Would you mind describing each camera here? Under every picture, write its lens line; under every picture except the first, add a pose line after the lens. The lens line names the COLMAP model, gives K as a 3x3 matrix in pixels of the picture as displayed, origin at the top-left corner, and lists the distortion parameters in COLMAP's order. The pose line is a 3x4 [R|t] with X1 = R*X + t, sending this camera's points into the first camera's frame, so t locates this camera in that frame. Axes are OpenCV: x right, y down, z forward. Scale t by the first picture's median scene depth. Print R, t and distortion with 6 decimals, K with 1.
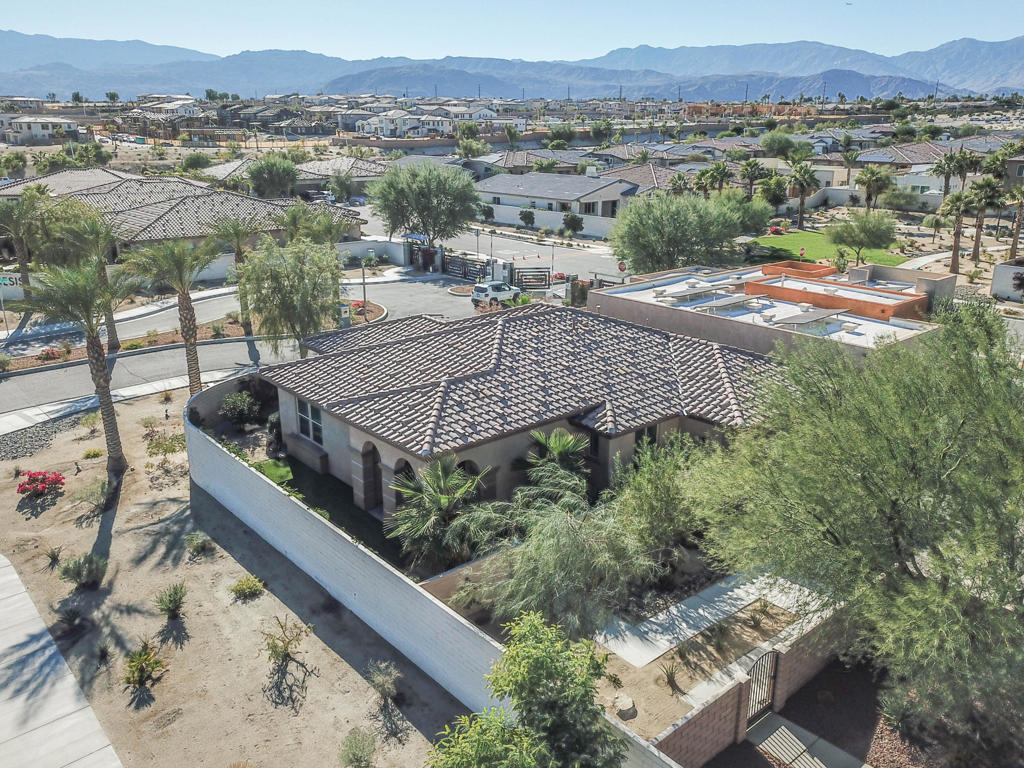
lens RADIAL K [[806.9, 0, 512.0], [0, 806.9, 384.0], [0, 0, 1]] dist [0.006009, 0.000466]
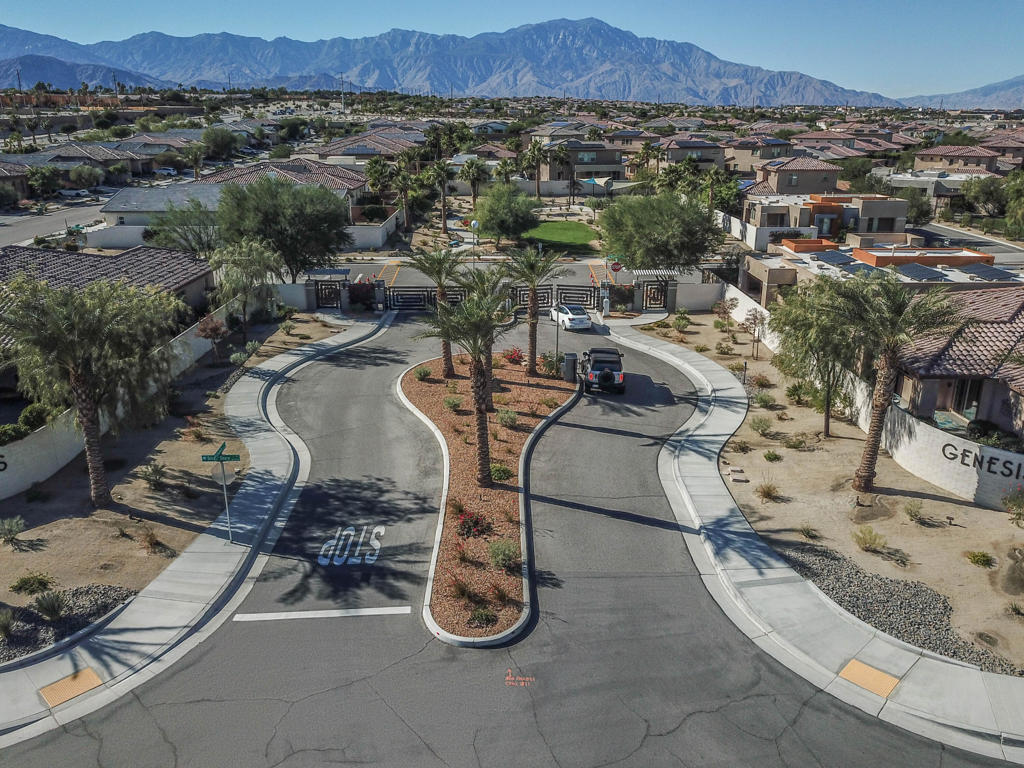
lens RADIAL K [[806.9, 0, 512.0], [0, 806.9, 384.0], [0, 0, 1]] dist [0.006009, 0.000466]
pose [[0.641111, -0.245181, 0.727230, -1.967388], [0.237031, 0.964525, 0.116223, -0.409574], [-0.729927, 0.097865, 0.676483, 1.140617]]
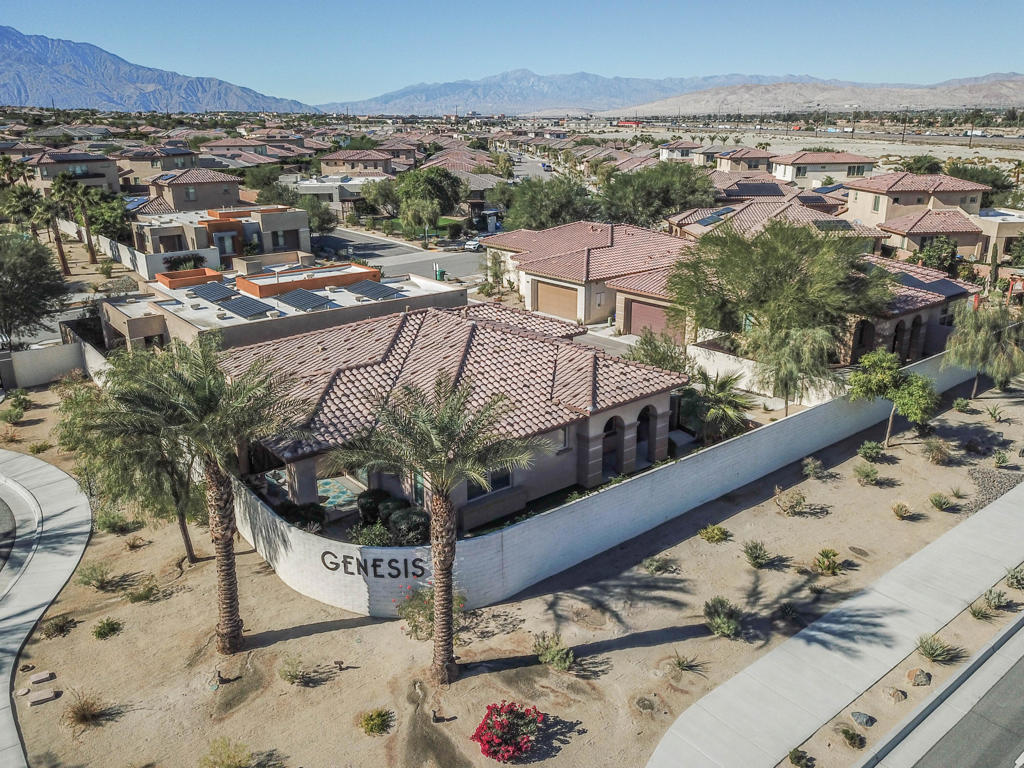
lens RADIAL K [[806.9, 0, 512.0], [0, 806.9, 384.0], [0, 0, 1]] dist [0.006009, 0.000466]
pose [[0.042033, -0.315165, 0.948106, -1.463839], [0.314553, 0.904863, 0.286845, -0.404166], [-0.948309, 0.286173, 0.137170, 1.098791]]
